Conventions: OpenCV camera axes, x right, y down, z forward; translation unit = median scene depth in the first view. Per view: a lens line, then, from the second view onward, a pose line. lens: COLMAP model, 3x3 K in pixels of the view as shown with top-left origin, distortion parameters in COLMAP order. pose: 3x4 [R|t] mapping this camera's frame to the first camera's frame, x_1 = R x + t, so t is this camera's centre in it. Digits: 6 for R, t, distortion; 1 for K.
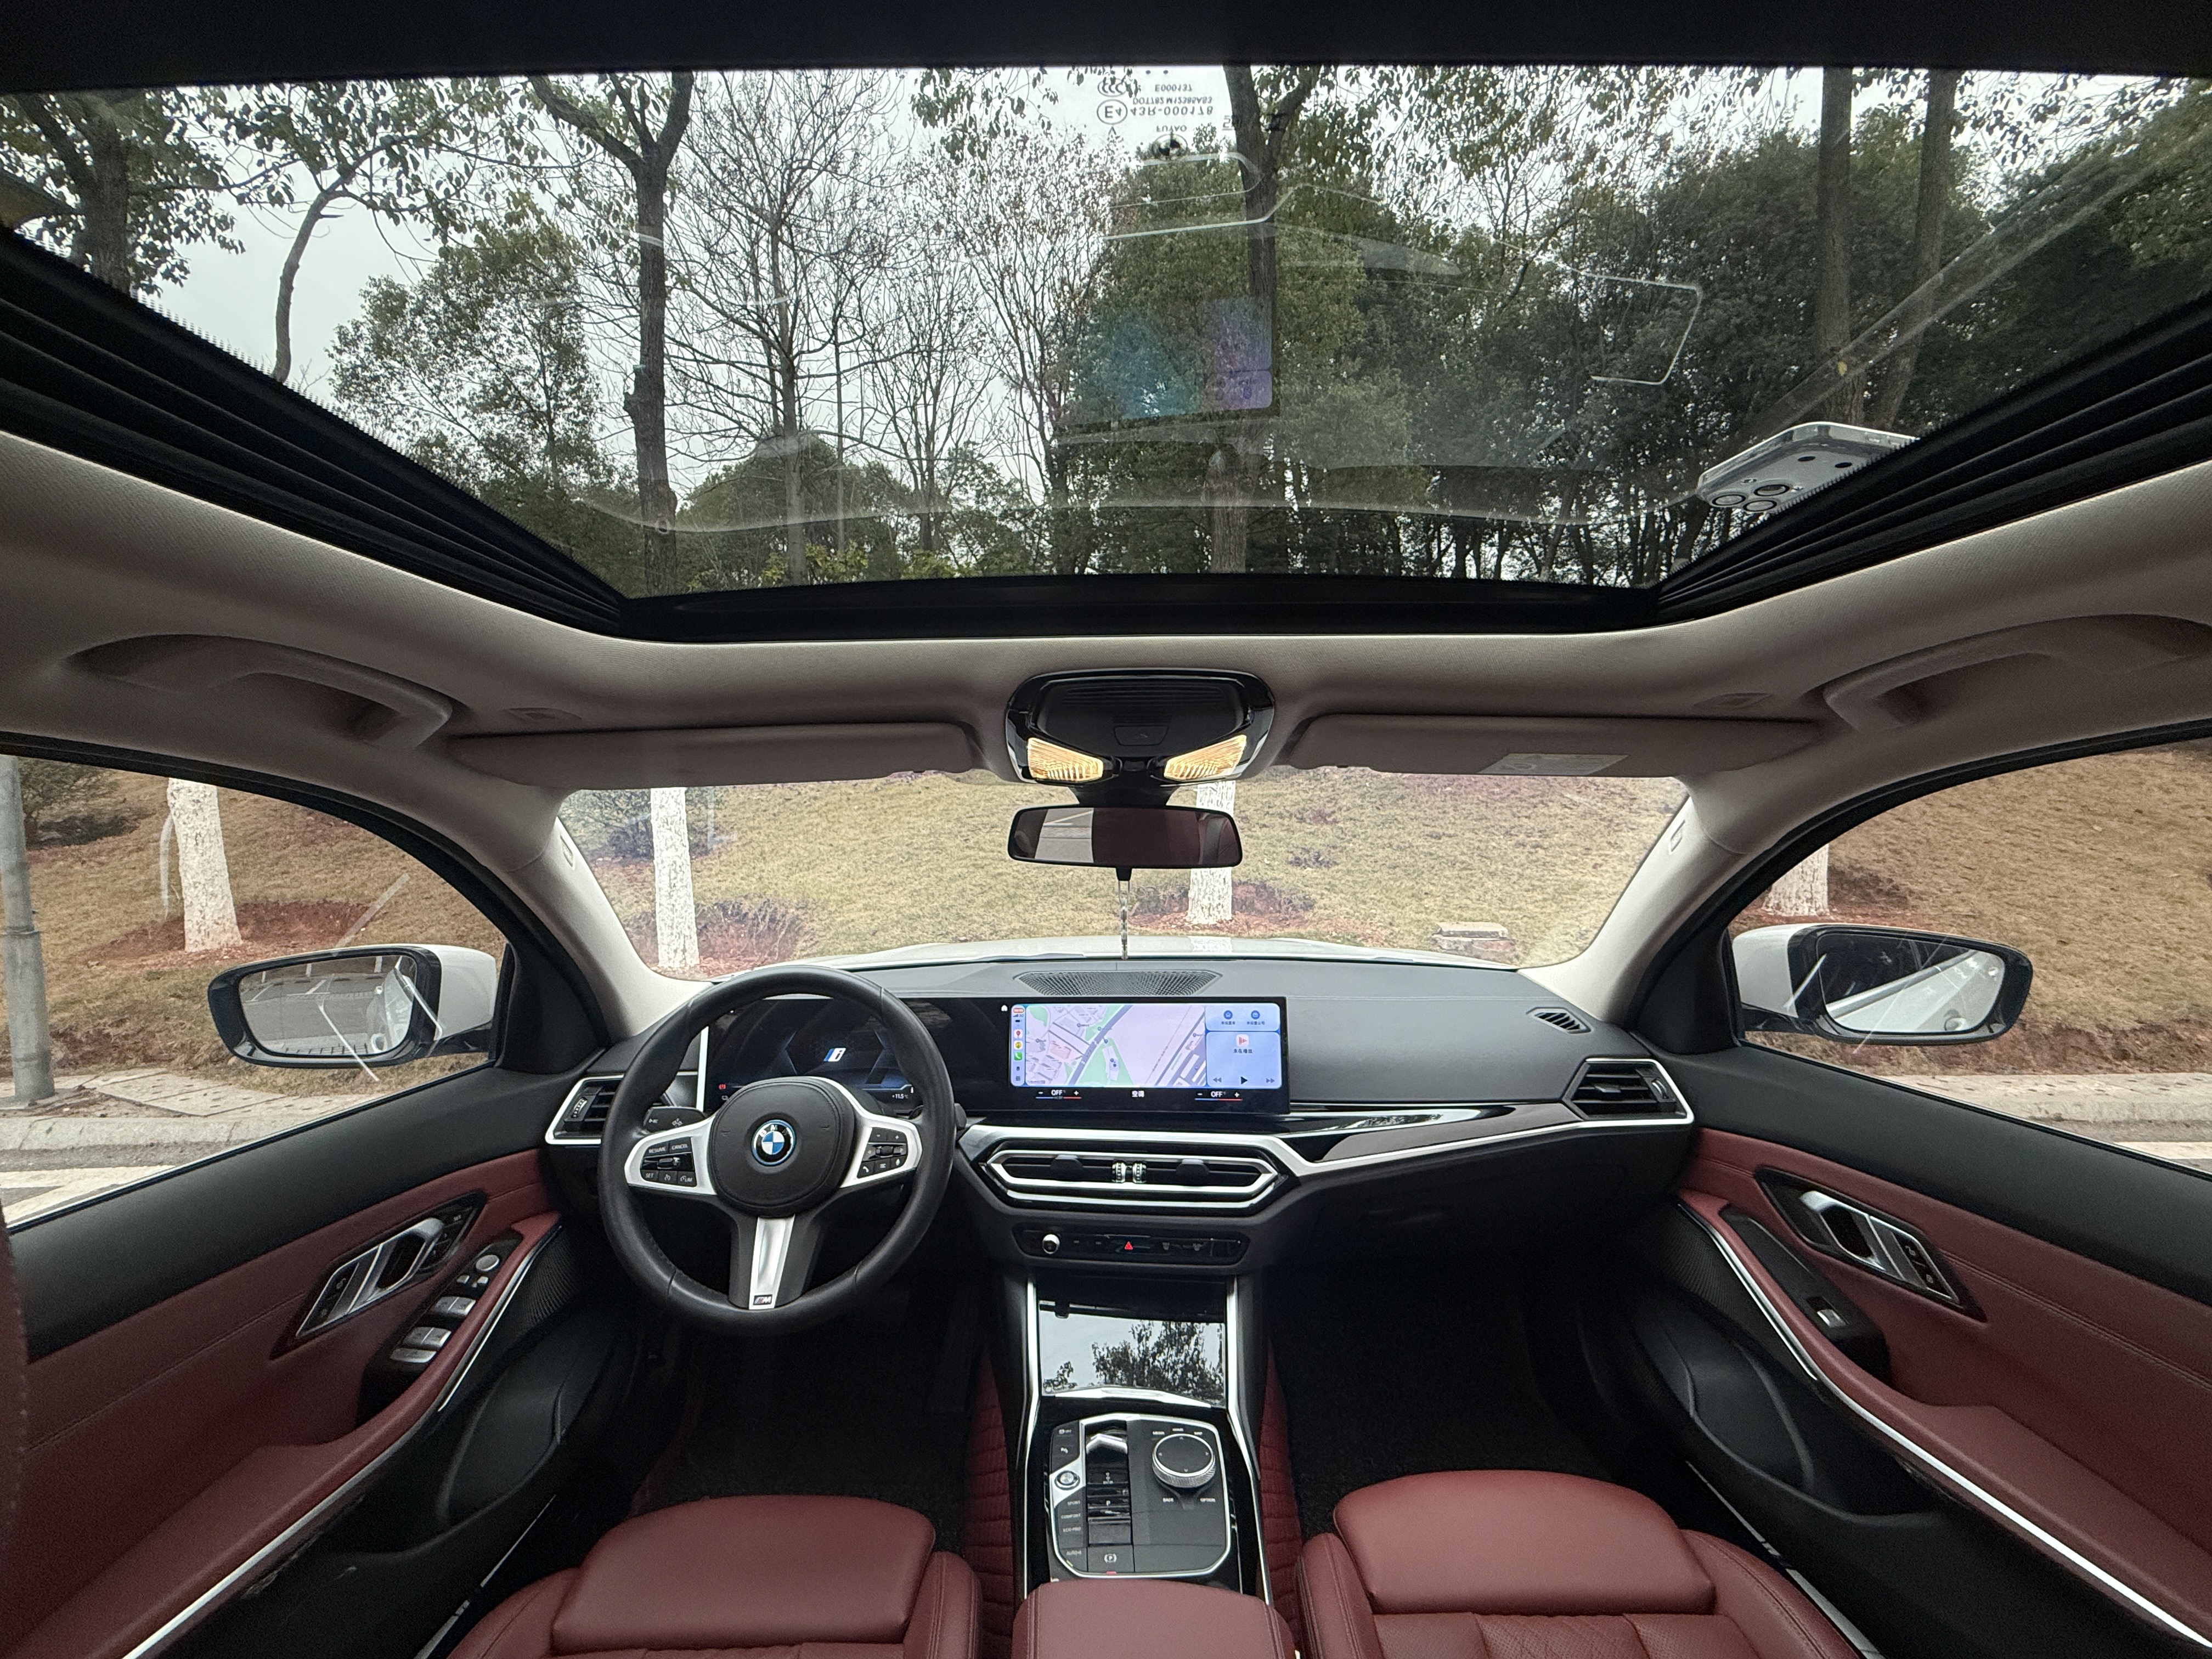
lens RADIAL K [[889.0, 0, 1108.7], [0, 889.0, 829.1], [0, 0, 1]] dist [0.001489, 0.000112]
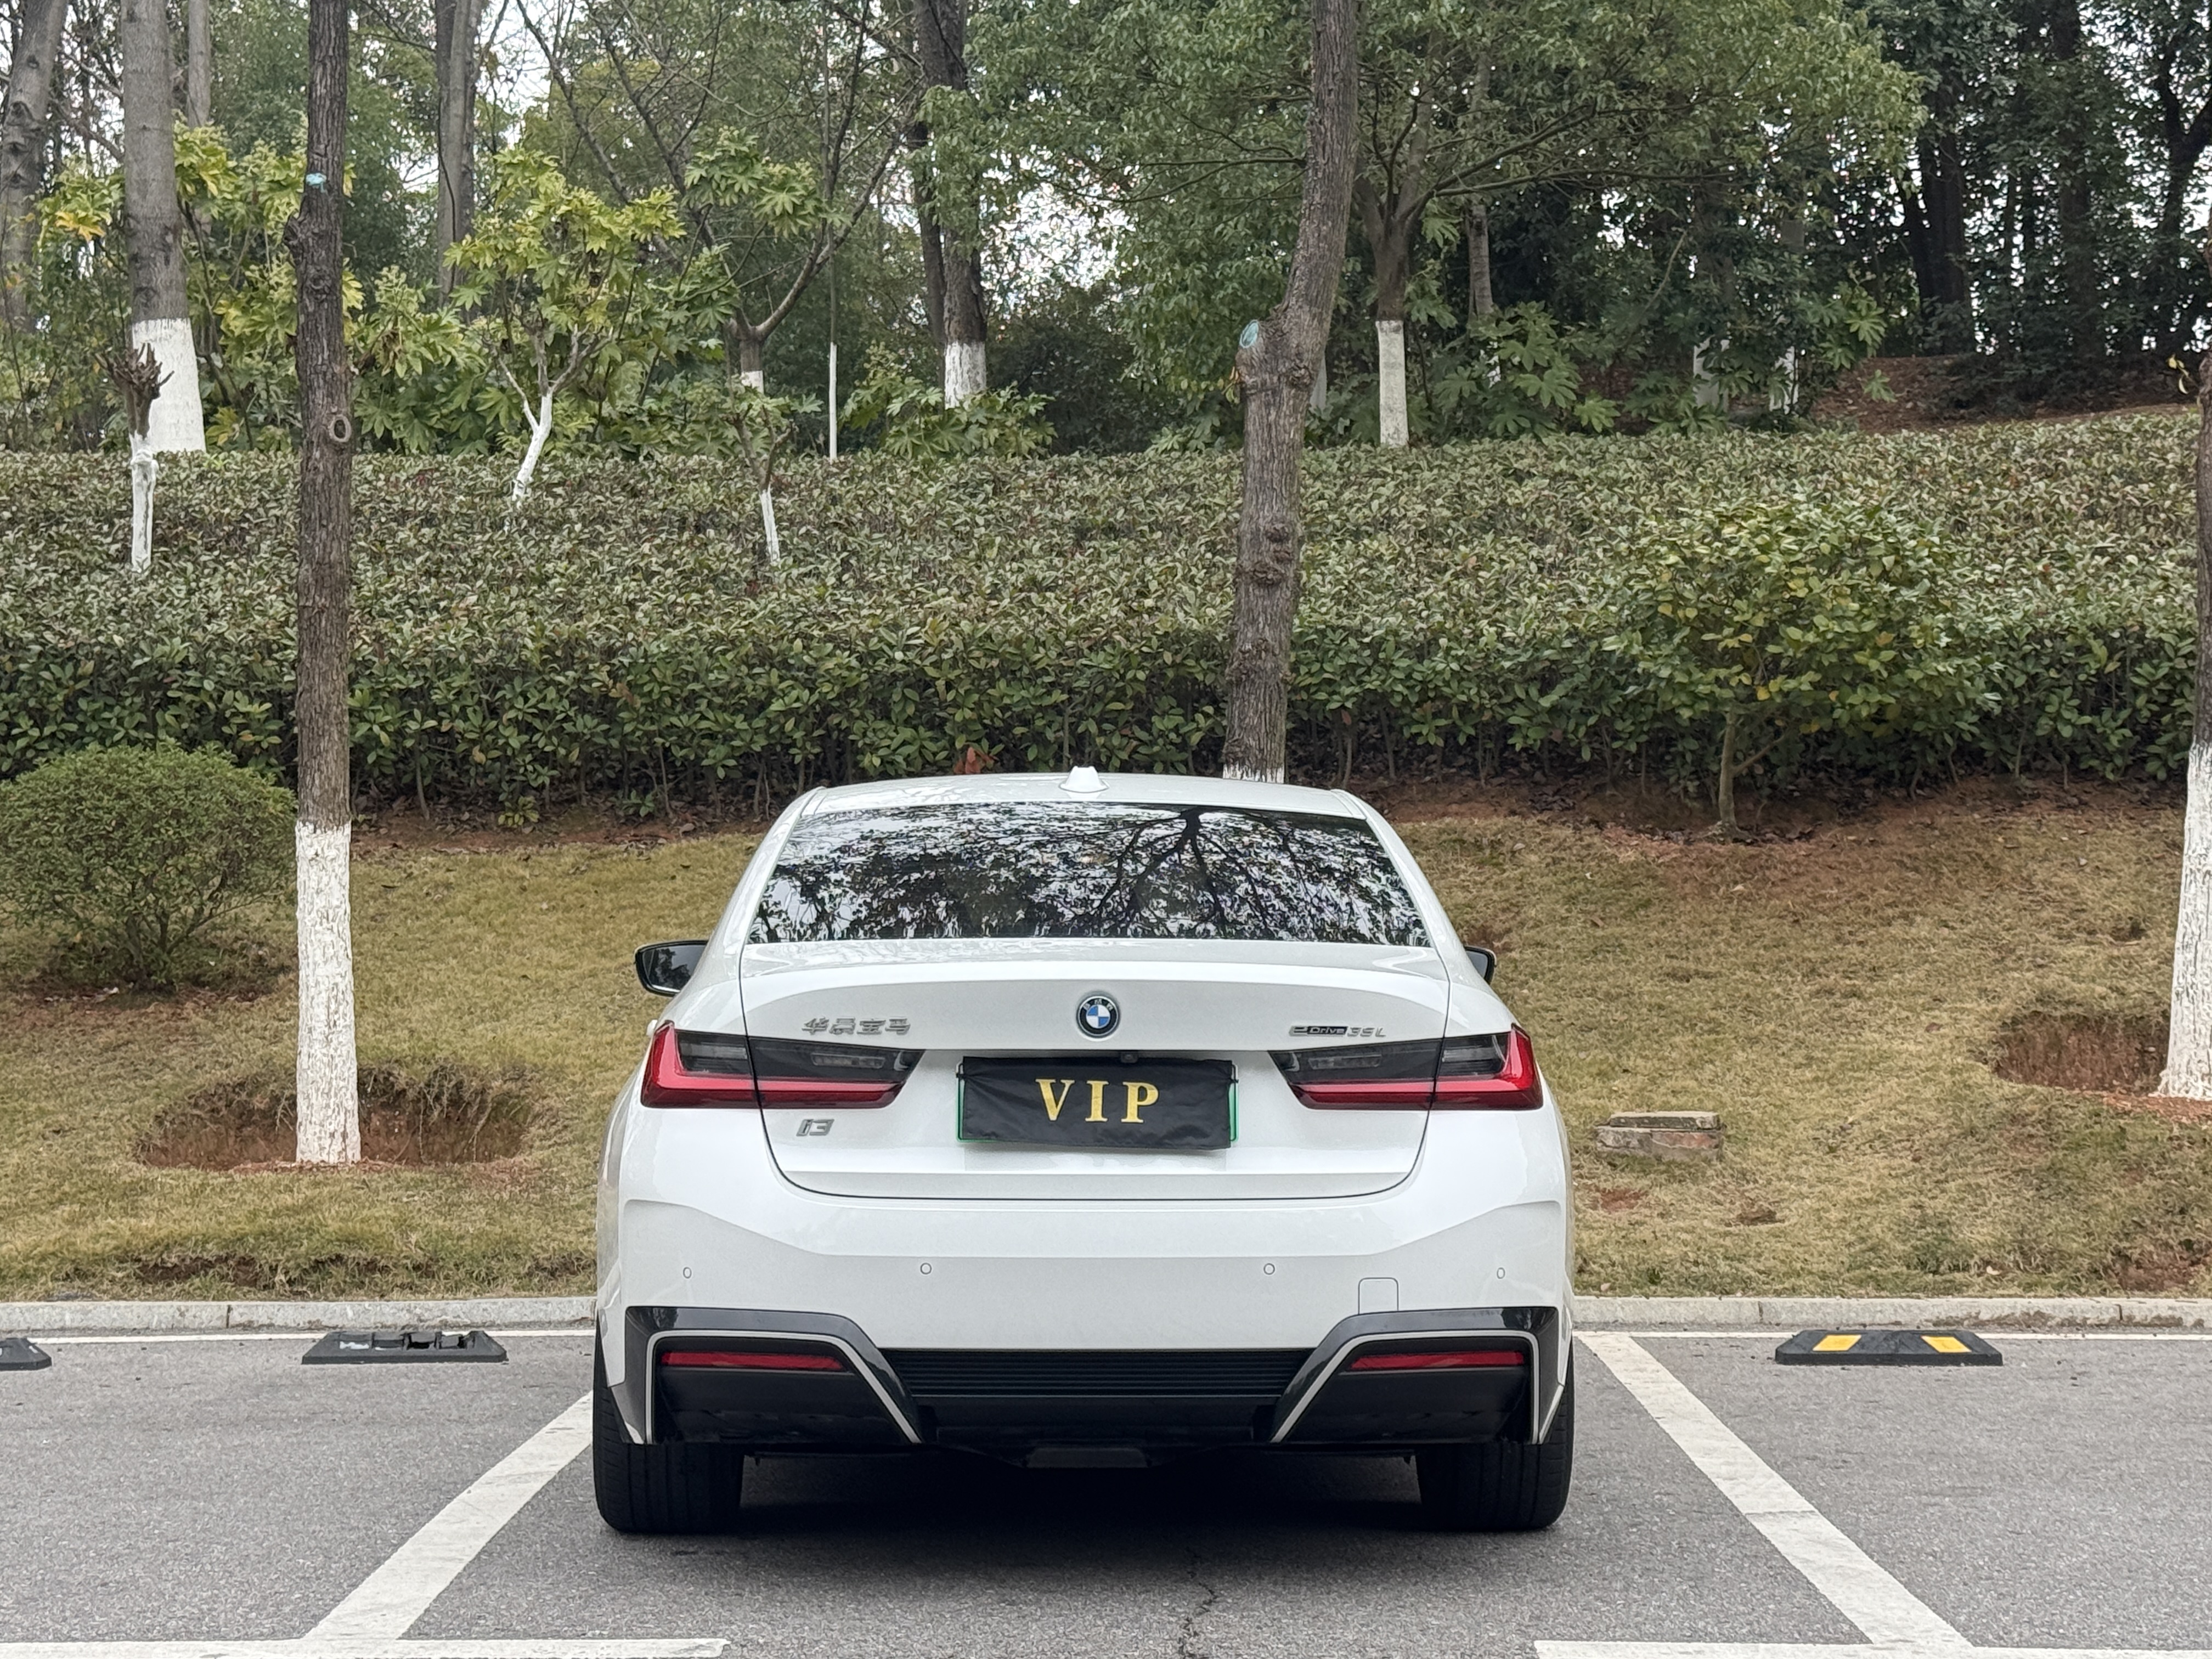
lens RADIAL K [[3996.2, 0, 1123.2], [0, 3996.2, 830.5], [0, 0, 1]] dist [0.149004, 0.000000]
pose [[0.999796, 0.016556, 0.011569, 0.007915], [-0.015849, 0.998148, -0.058723, 0.075929], [-0.012520, 0.058528, 0.998207, -1.564127]]
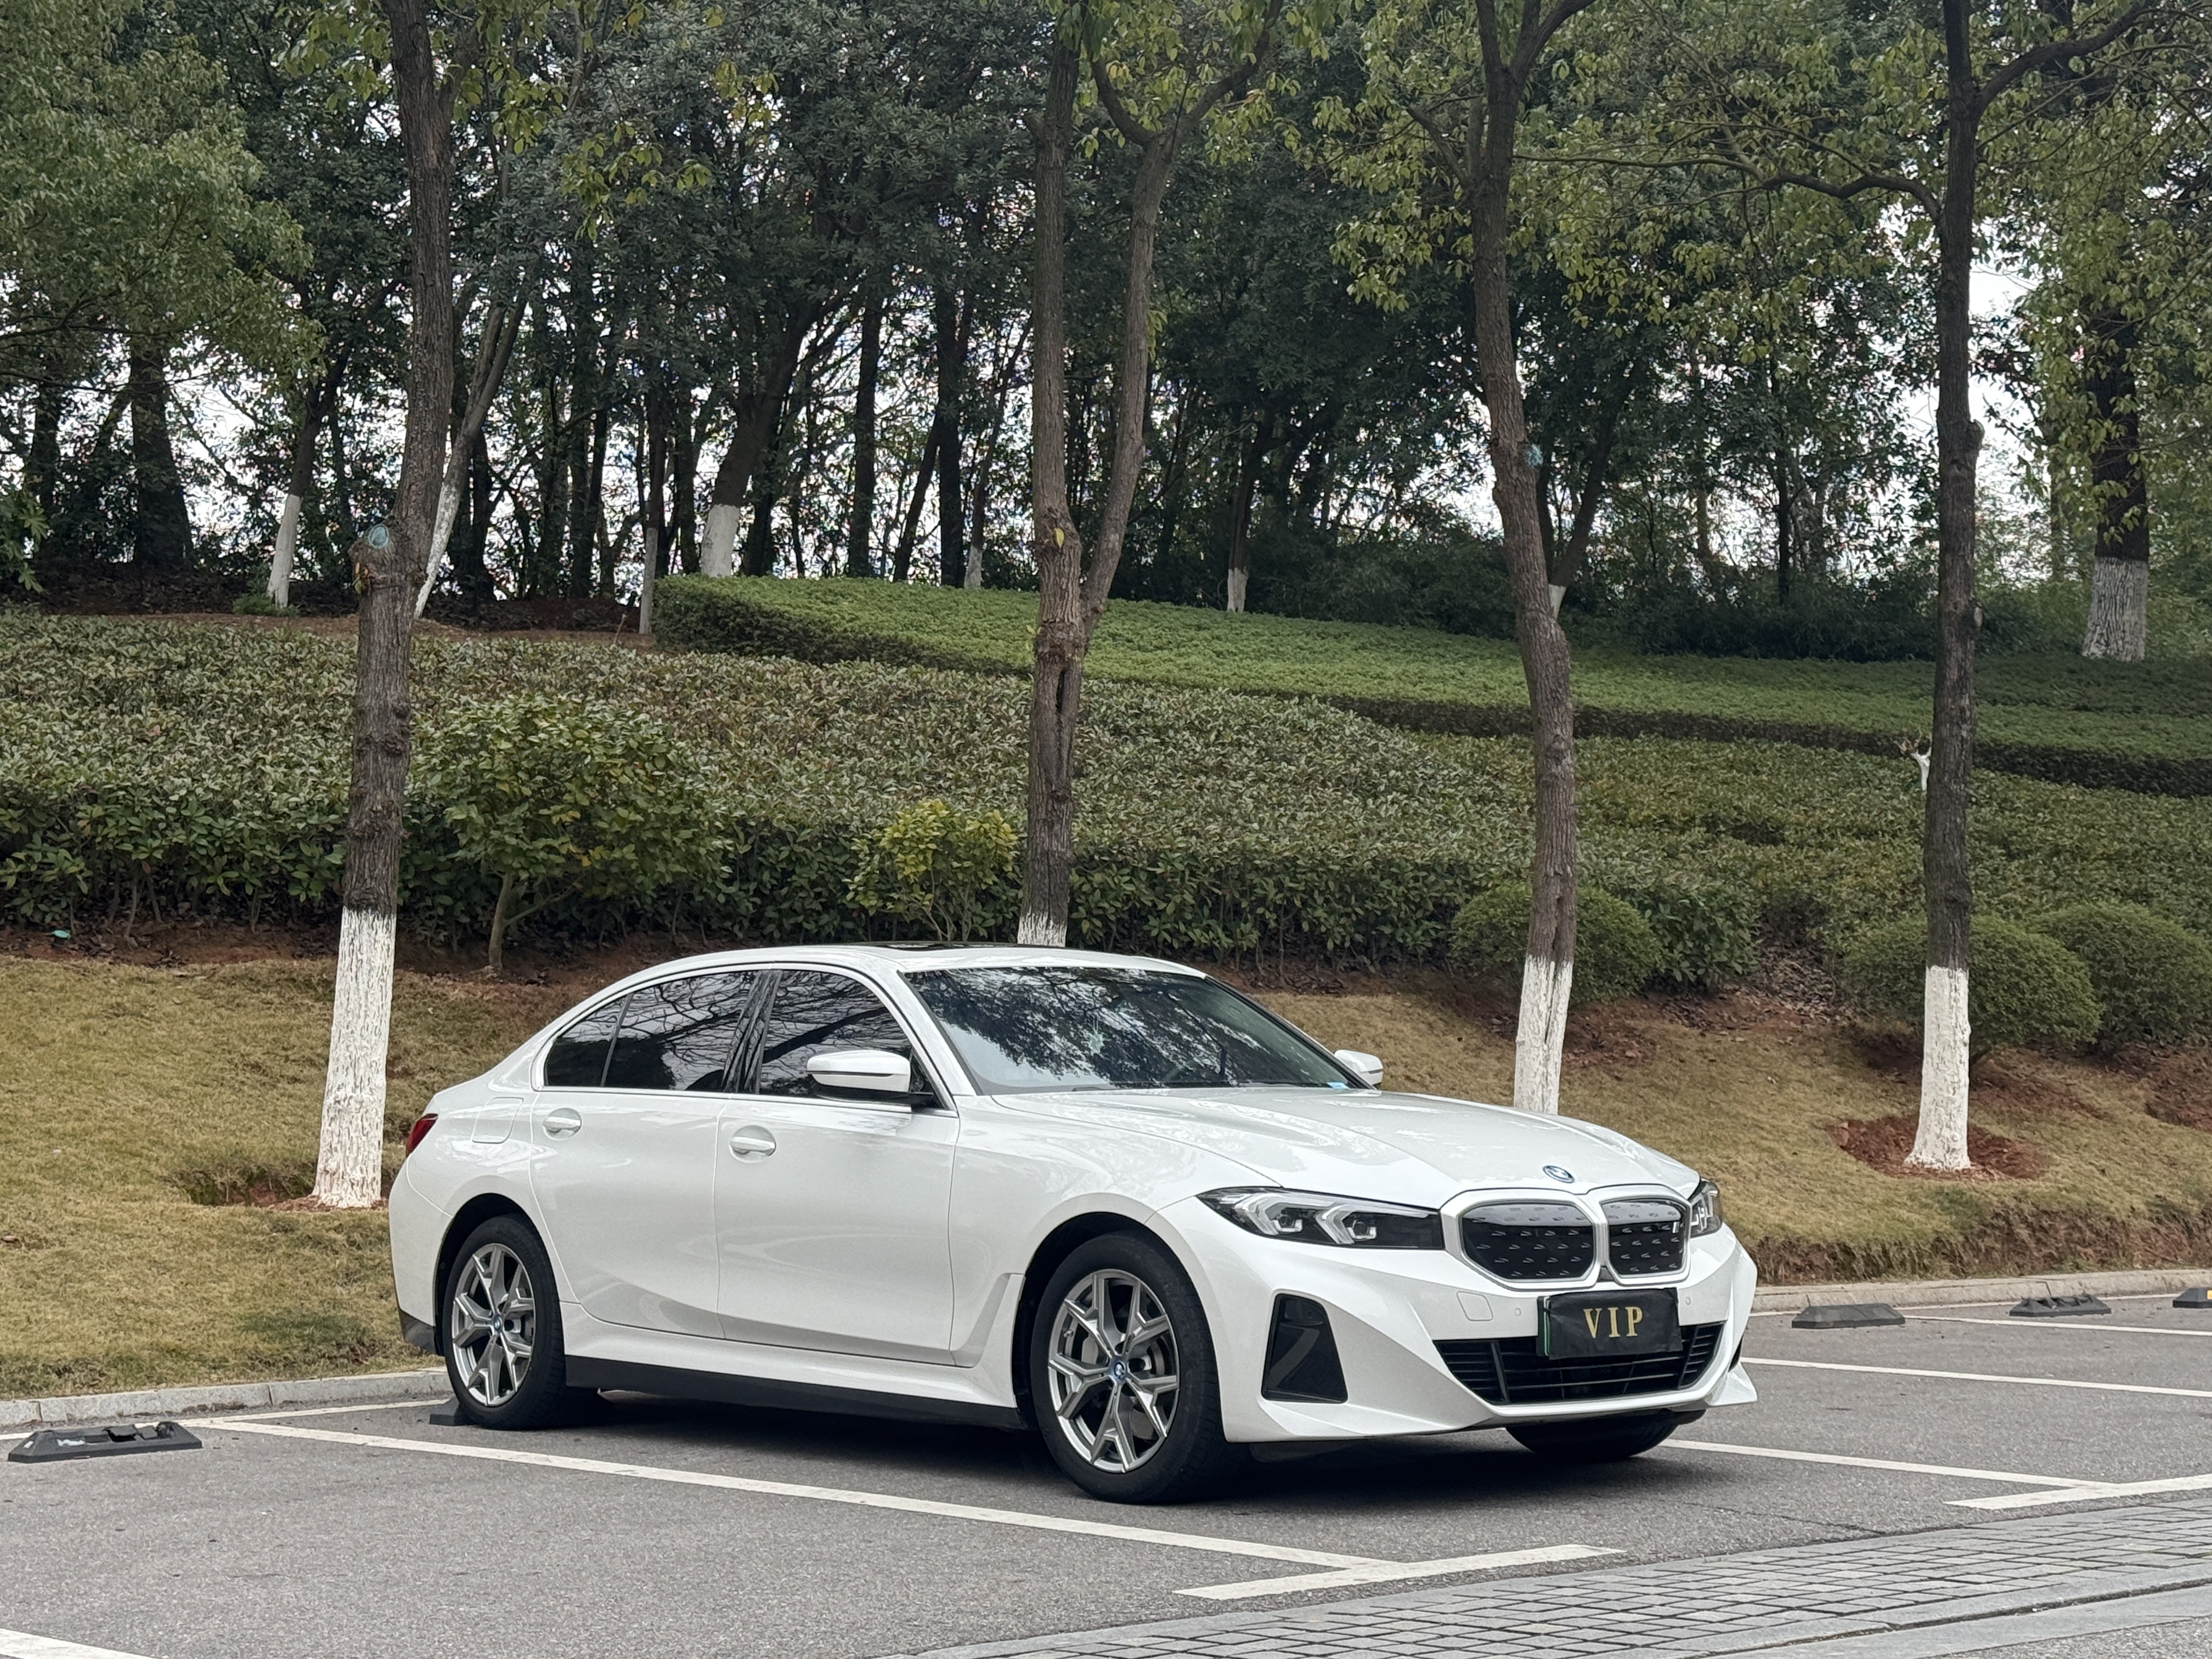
lens RADIAL K [[3668.0, 0, 1104.7], [0, 3668.0, 838.7], [0, 0, 1]] dist [0.145866, 0.000000]
pose [[0.752157, 0.055335, 0.656657, -1.222720], [0.013903, 0.994914, -0.099764, 0.106598], [-0.658838, 0.084168, 0.747562, -1.394622]]
